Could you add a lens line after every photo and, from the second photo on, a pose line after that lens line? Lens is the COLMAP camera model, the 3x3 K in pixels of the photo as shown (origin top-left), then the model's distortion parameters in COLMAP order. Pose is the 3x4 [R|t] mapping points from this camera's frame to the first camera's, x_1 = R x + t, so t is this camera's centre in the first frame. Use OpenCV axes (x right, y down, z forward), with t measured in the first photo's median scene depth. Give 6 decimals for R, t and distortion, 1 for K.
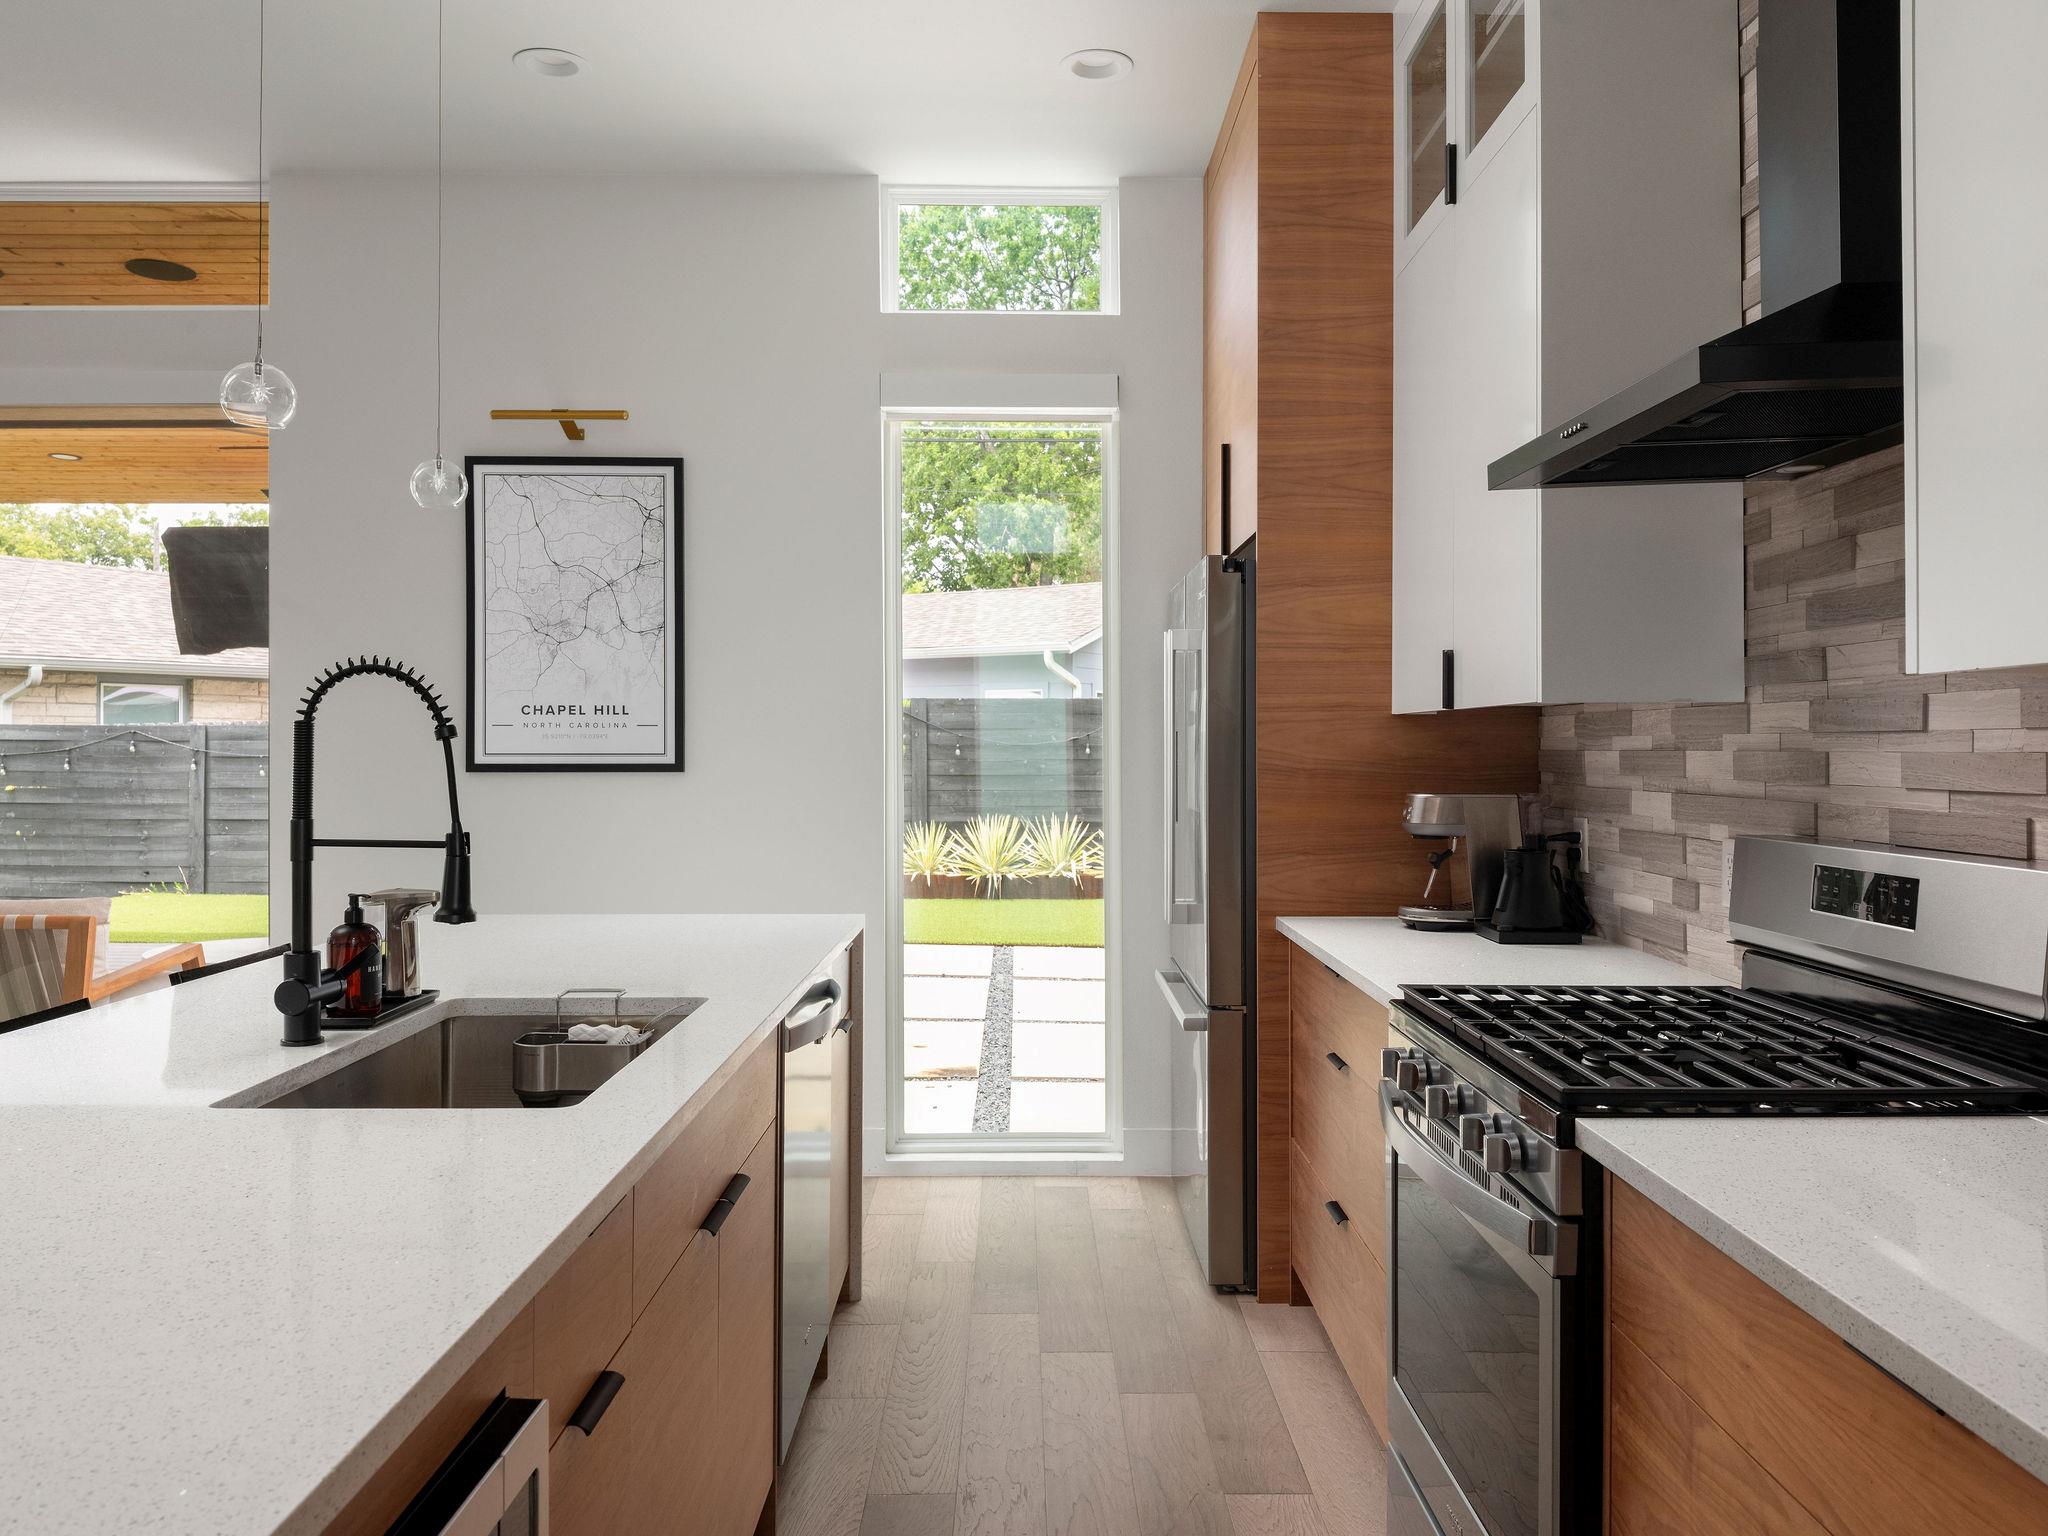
lens RADIAL K [[1505.2, 0, 1058.0], [0, 1505.2, 751.3], [0, 0, 1]] dist [0.026342, -0.005658]
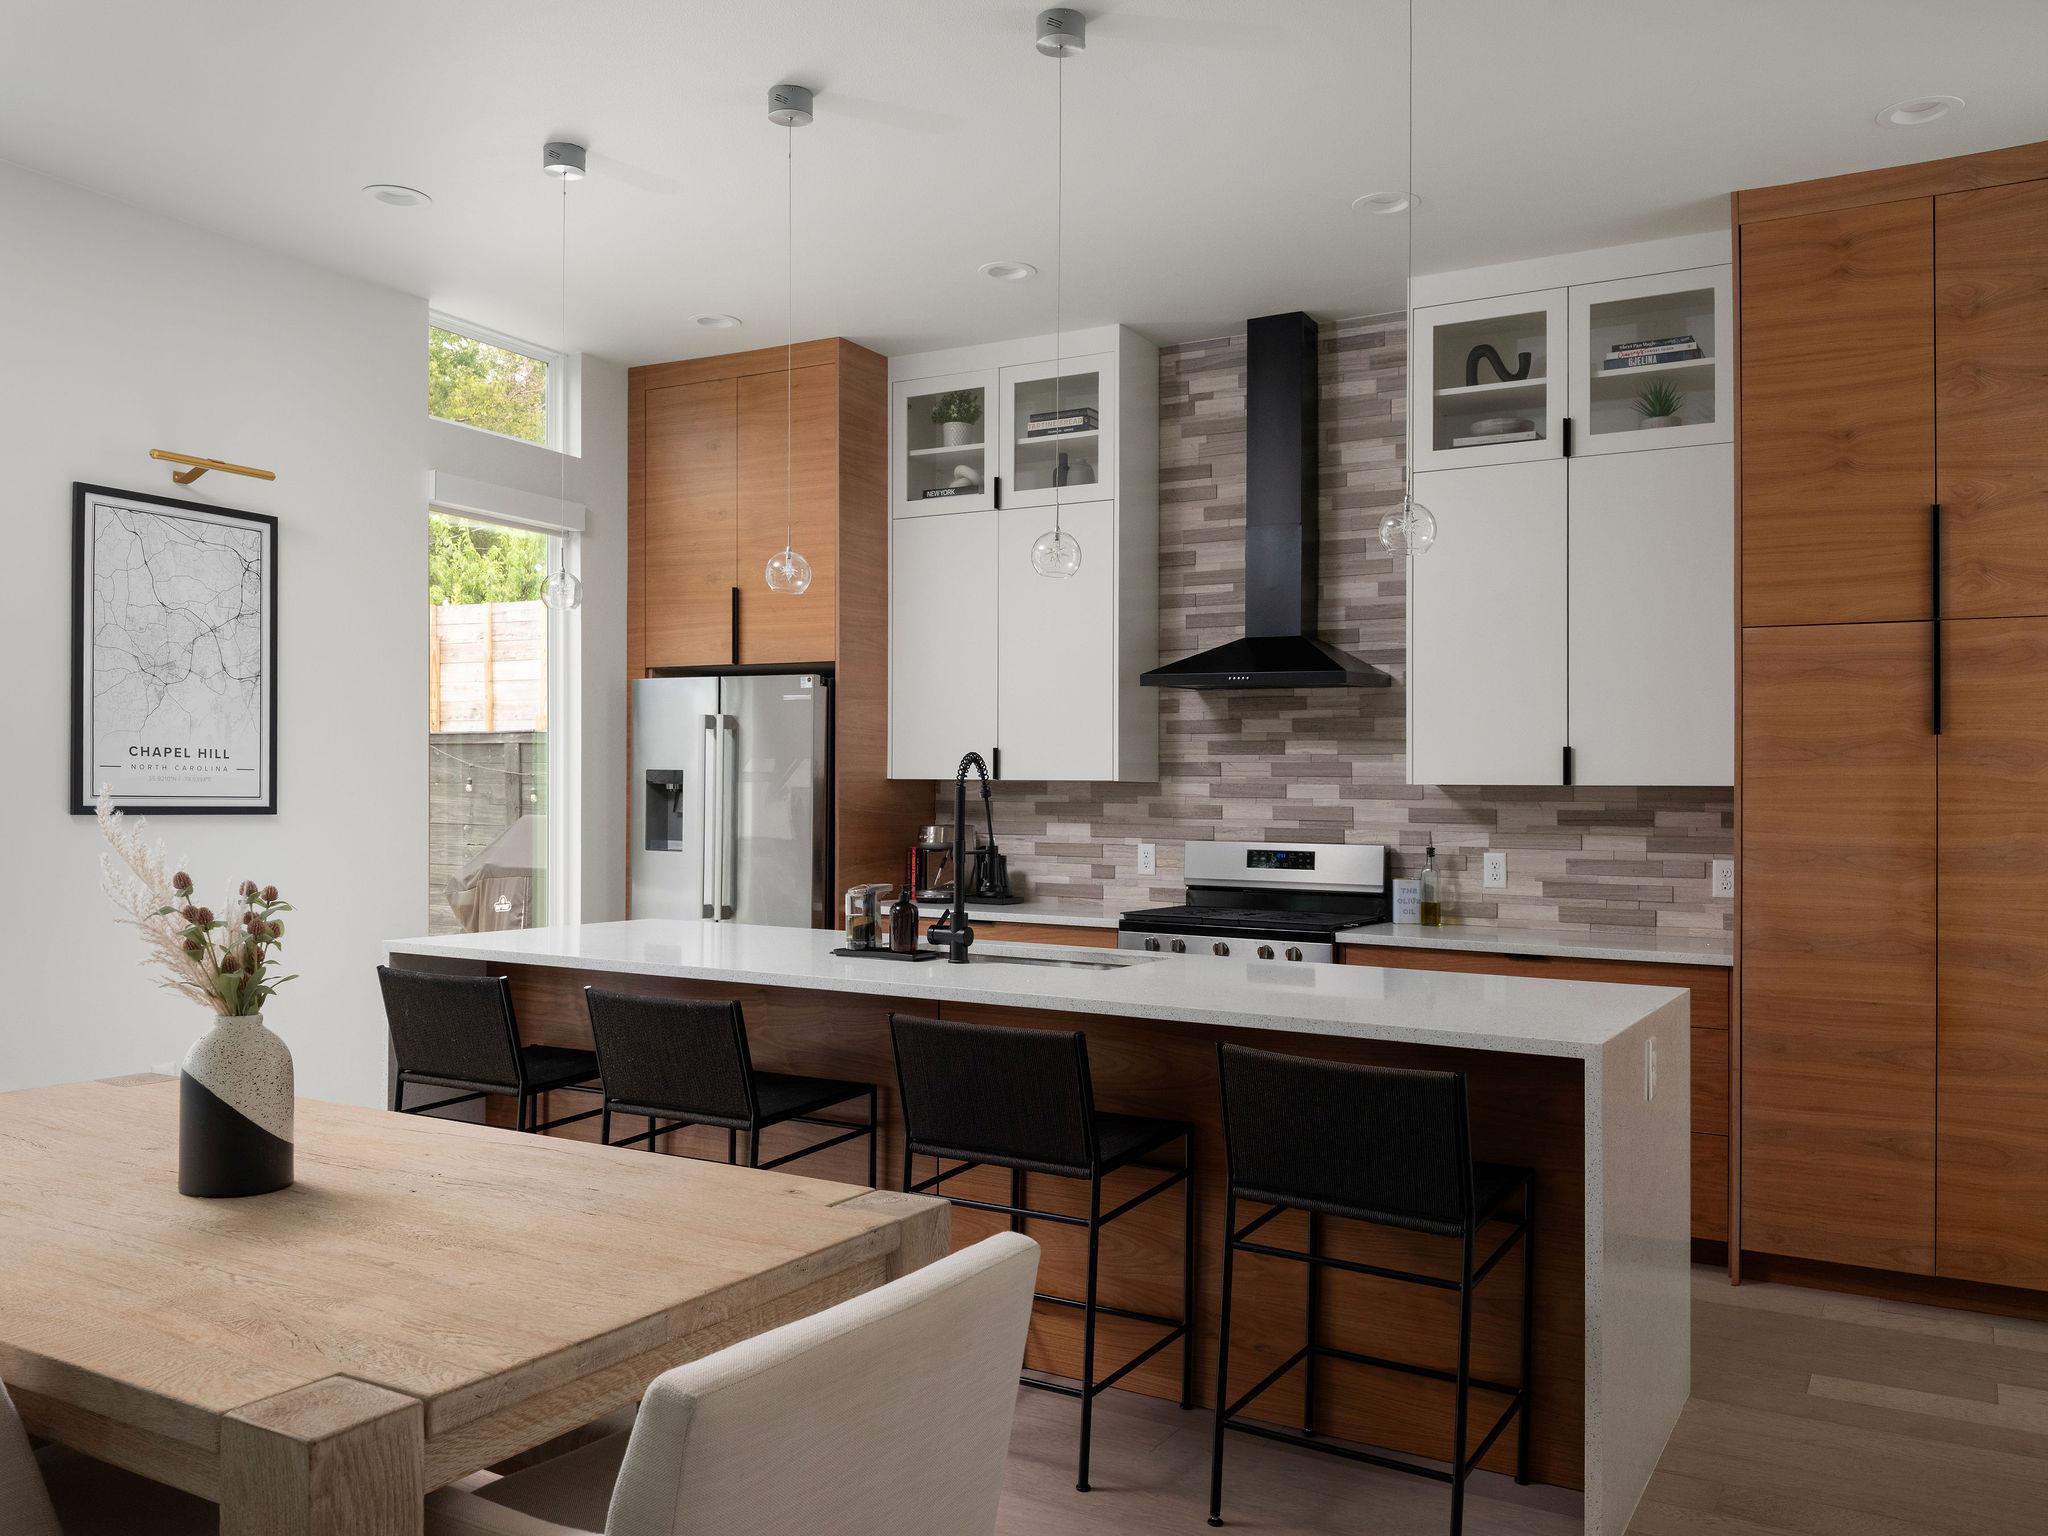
lens RADIAL K [[1601.0, 0, 1011.1], [0, 1601.0, 764.9], [0, 0, 1]] dist [0.045787, -0.074134]
pose [[0.518307, 0.024486, 0.854844, -0.948442], [-0.011771, 0.999700, -0.021498, -0.002735], [-0.855114, 0.001080, 0.518439, -0.024393]]
